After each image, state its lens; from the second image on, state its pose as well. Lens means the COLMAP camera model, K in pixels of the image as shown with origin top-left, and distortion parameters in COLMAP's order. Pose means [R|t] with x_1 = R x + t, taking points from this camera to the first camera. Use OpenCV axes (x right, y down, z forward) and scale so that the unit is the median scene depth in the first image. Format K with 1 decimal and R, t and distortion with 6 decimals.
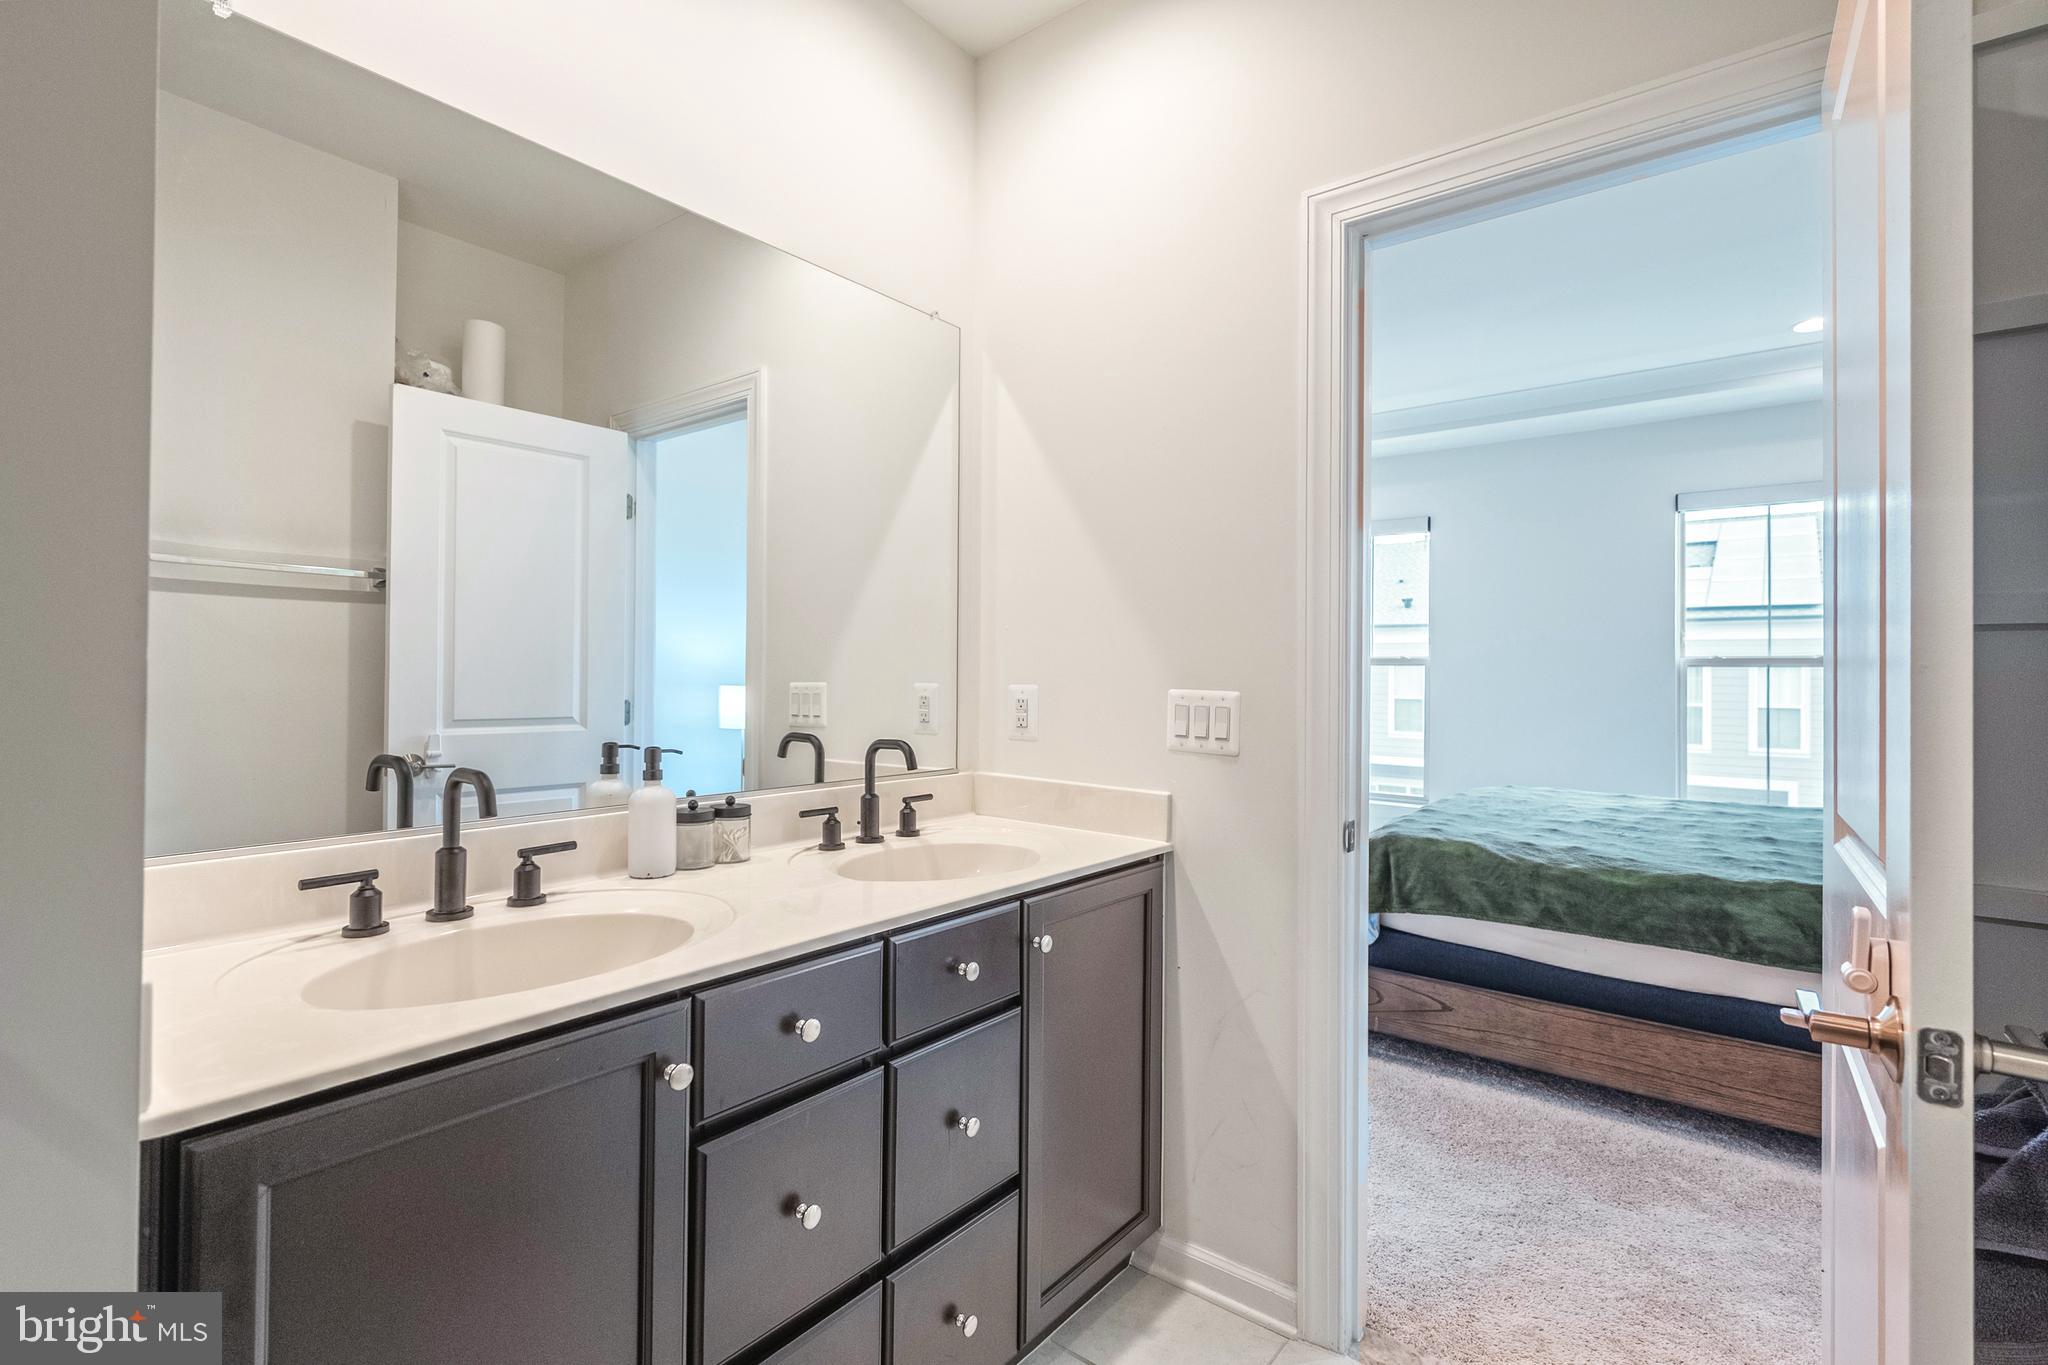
lens RADIAL K [[942.5, 0, 1024.0], [0, 942.5, 682.5], [0, 0, 1]] dist [0.001044, 0.000040]
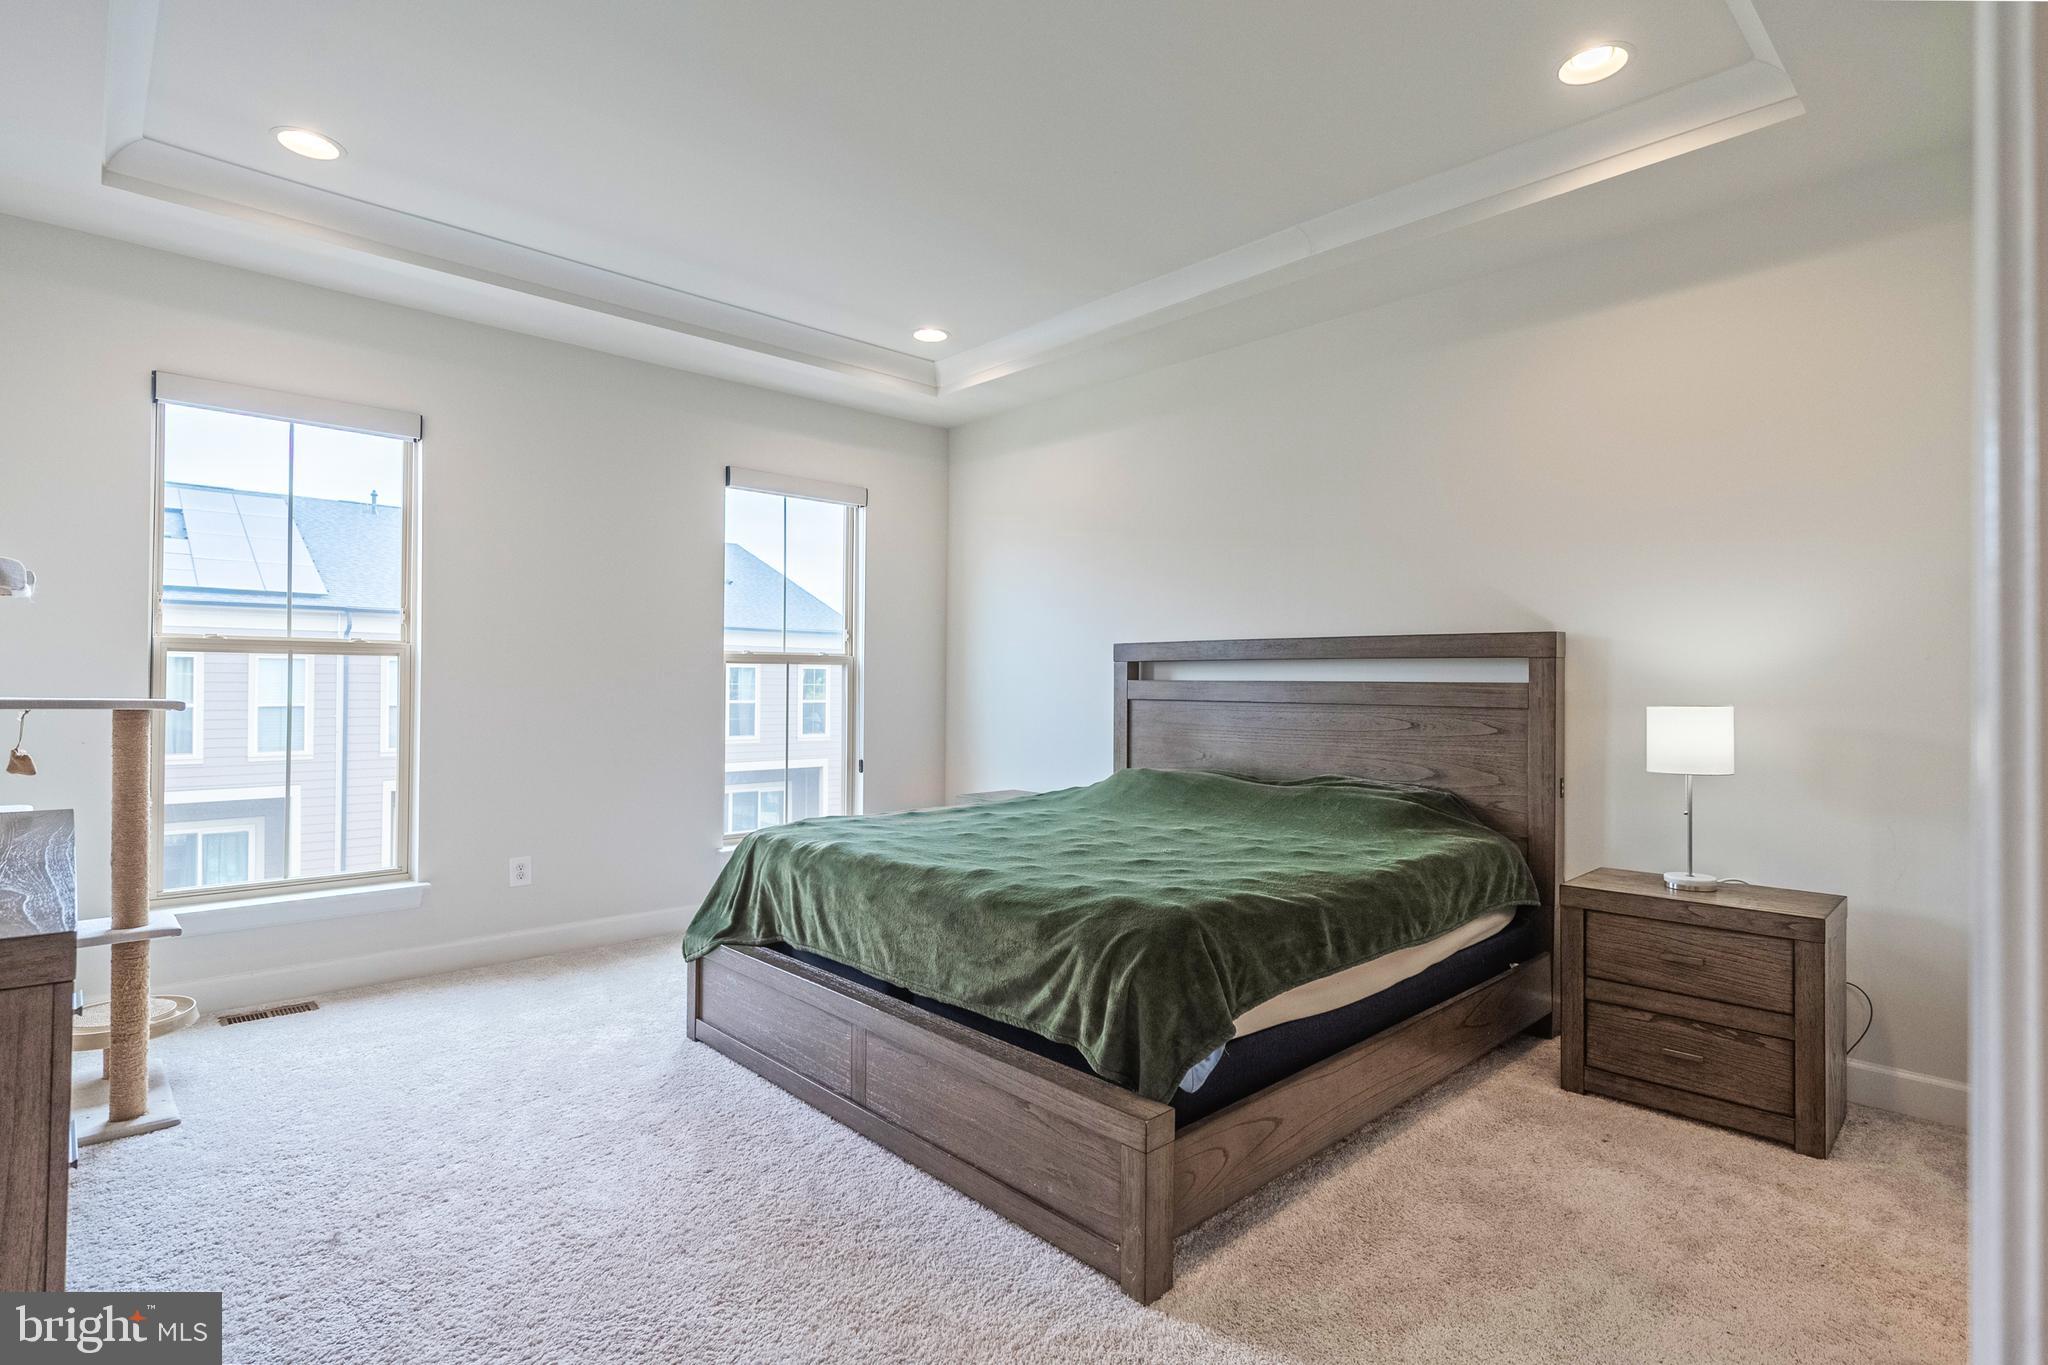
lens RADIAL K [[1017.5, 0, 1024.0], [0, 1017.5, 682.5], [0, 0, 1]] dist [-0.001241, -0.000883]
pose [[0.148743, -0.002074, 0.988874, -0.058668], [-0.002485, 0.999994, 0.002471, -0.000606], [-0.988873, -0.002825, 0.148737, 0.168147]]
